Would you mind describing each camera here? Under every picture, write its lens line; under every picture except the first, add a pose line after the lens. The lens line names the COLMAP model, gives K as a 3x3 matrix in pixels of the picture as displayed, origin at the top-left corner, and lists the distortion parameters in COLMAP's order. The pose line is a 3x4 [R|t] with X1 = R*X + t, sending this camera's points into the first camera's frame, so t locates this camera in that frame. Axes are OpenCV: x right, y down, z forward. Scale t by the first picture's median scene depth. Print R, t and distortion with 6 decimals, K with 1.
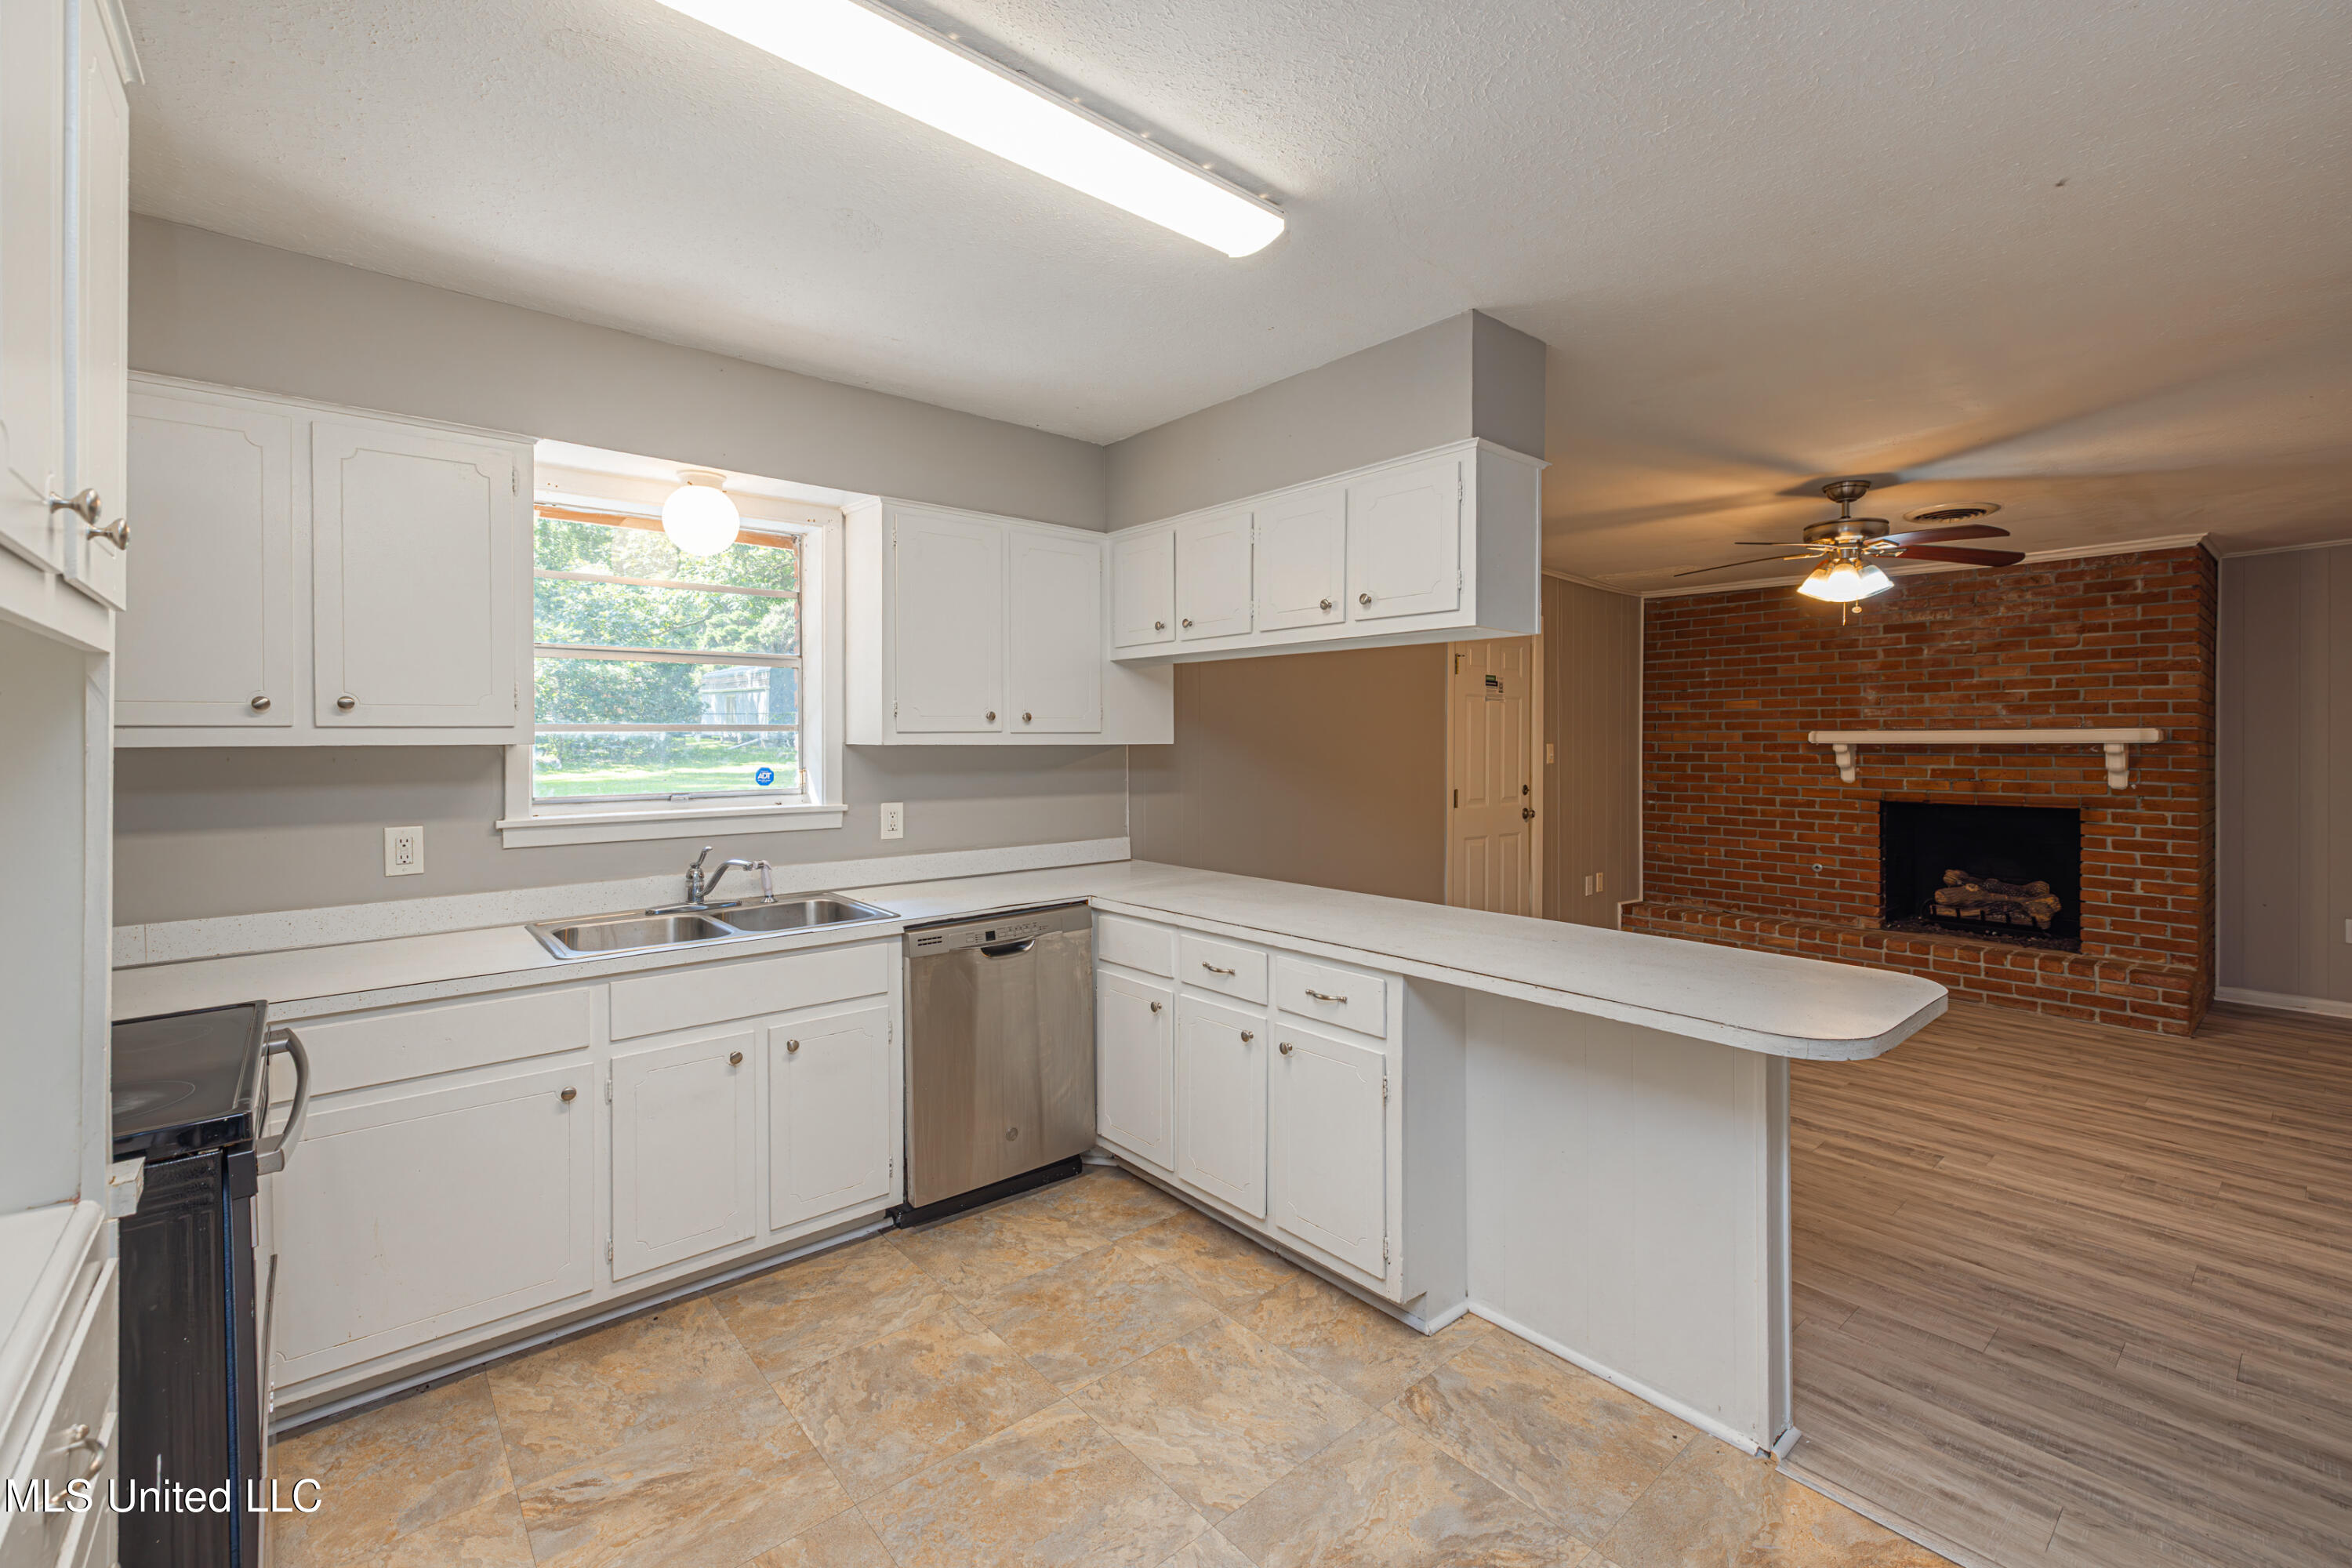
lens RADIAL K [[991.1, 0, 1174.3], [0, 991.1, 735.1], [0, 0, 1]] dist [0.000471, 0.000117]
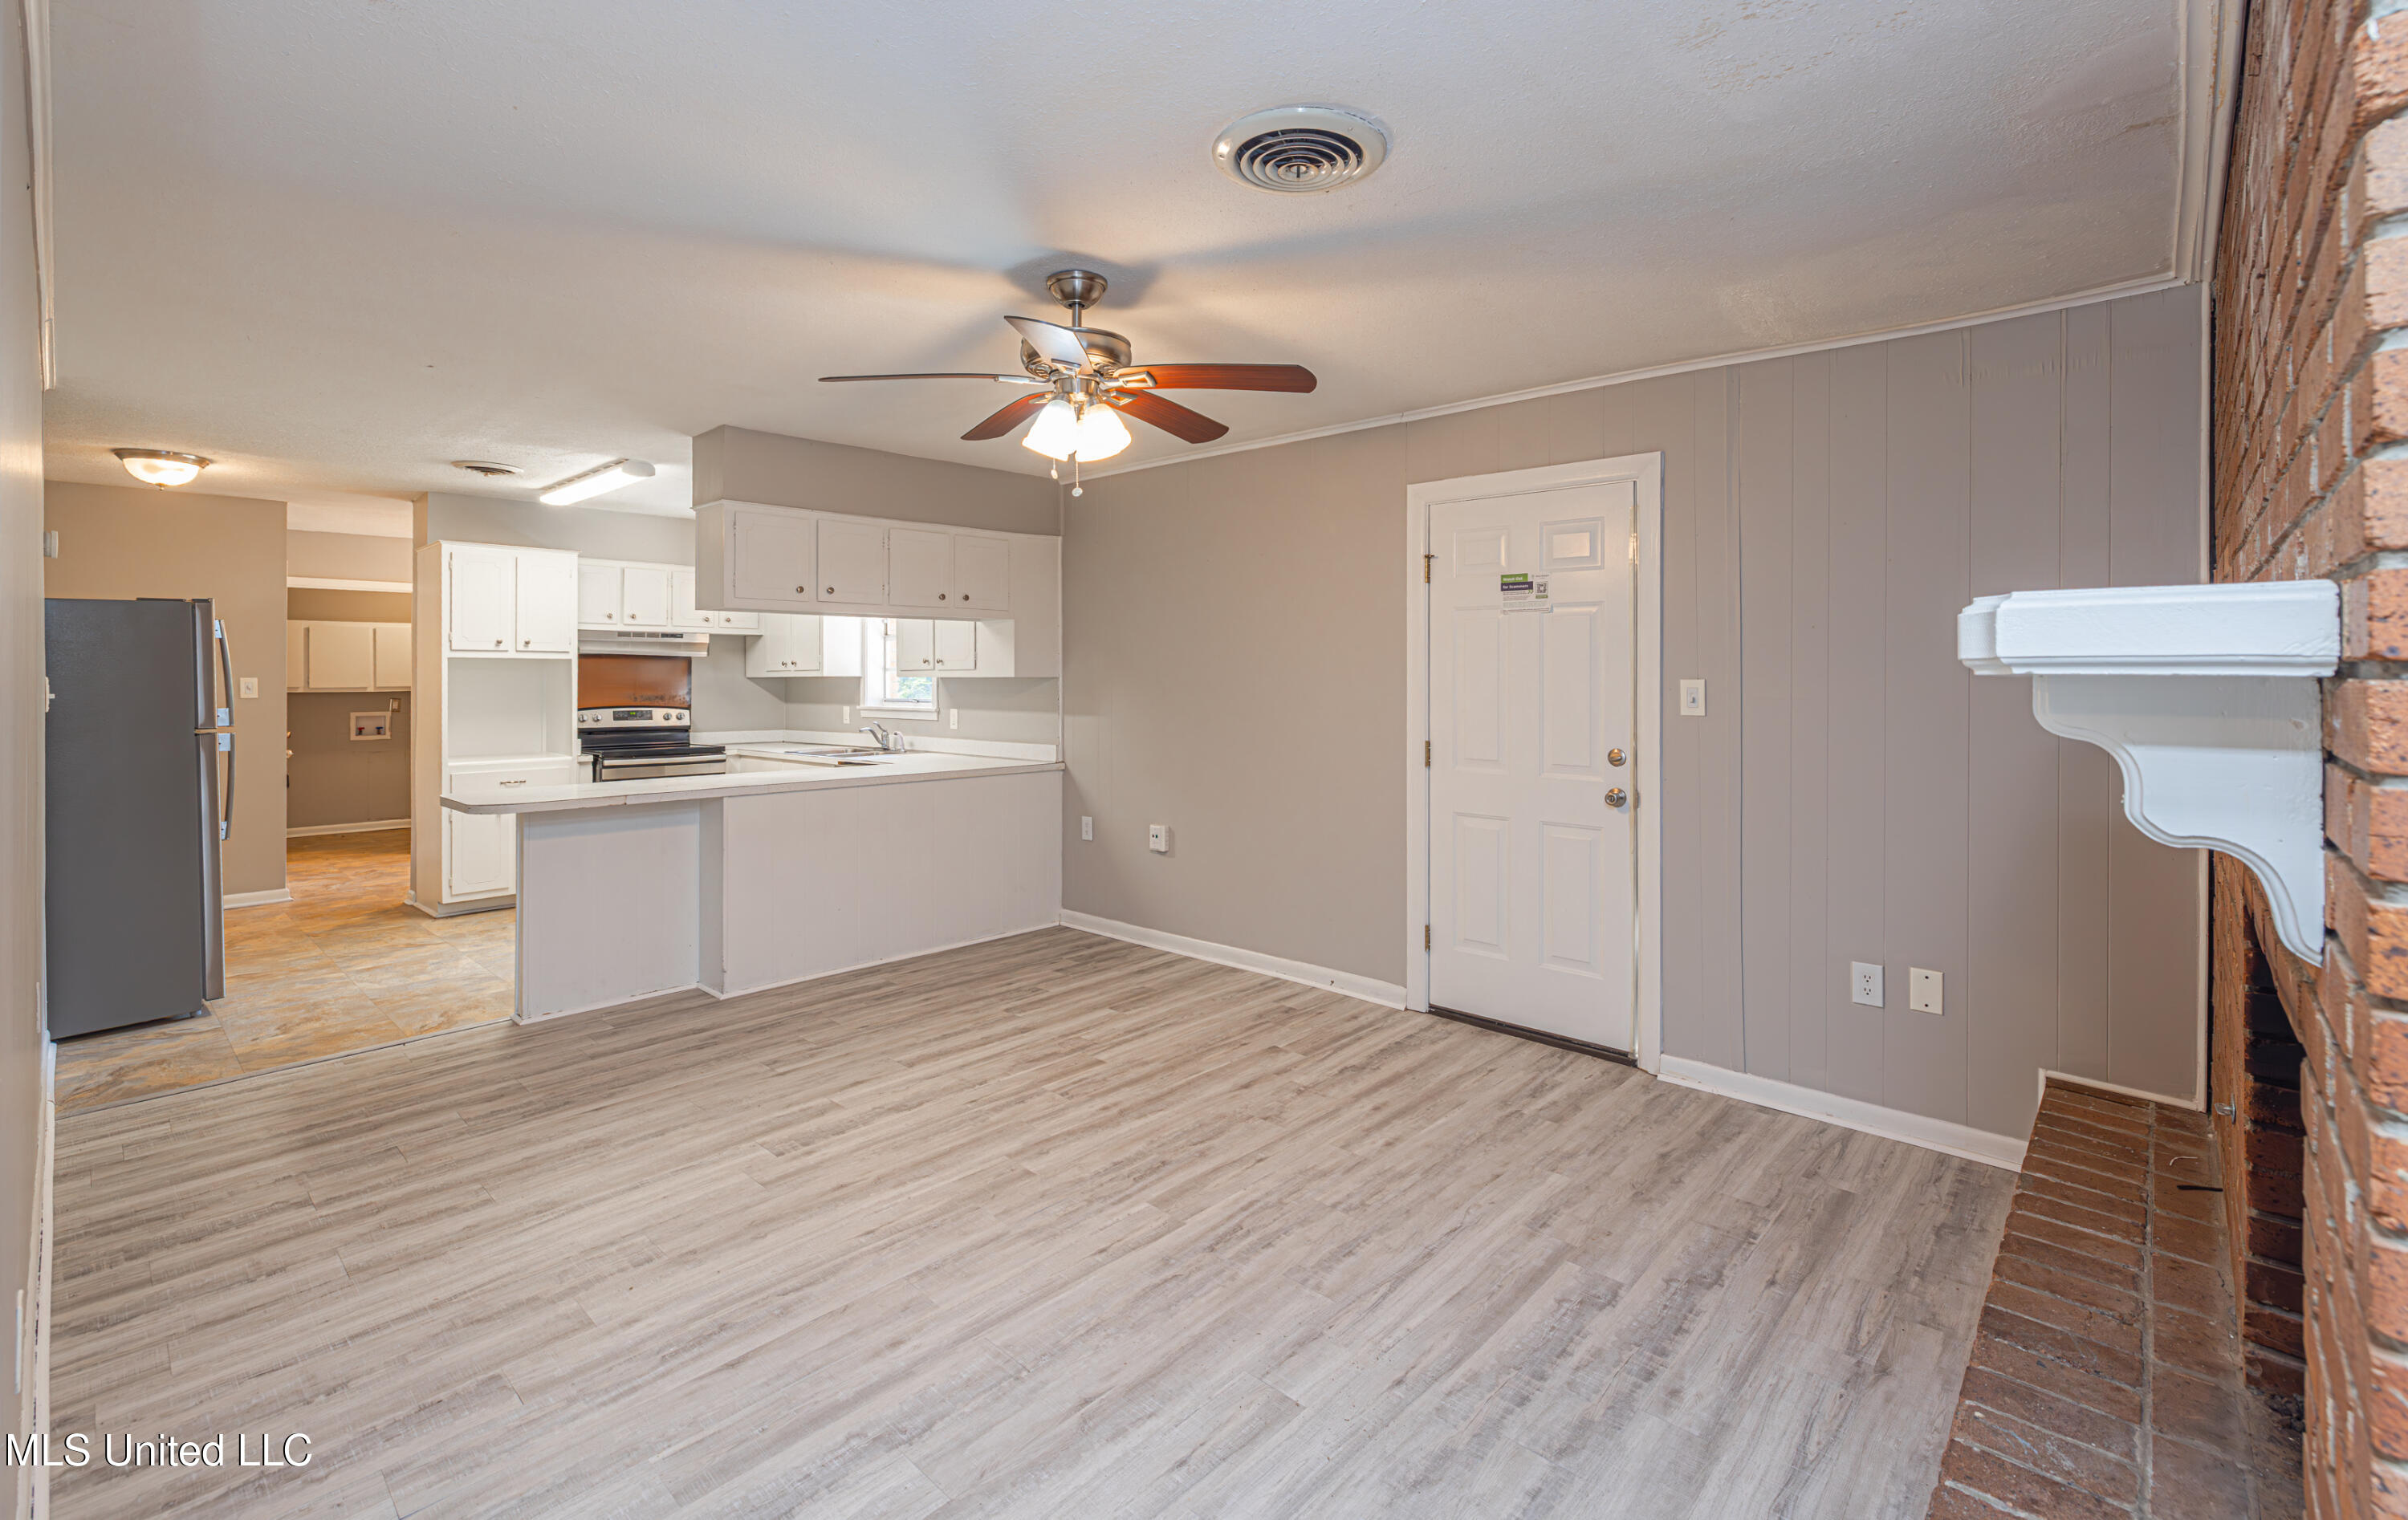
lens RADIAL K [[1035.5, 0, 1207.7], [0, 1035.5, 670.5], [0, 0, 1]] dist [0.000173, 0.000404]
pose [[0.133572, -0.006884, -0.991015, 1.080151], [0.004418, 0.999970, -0.006351, 0.007661], [0.991029, -0.003530, 0.133598, 0.786734]]
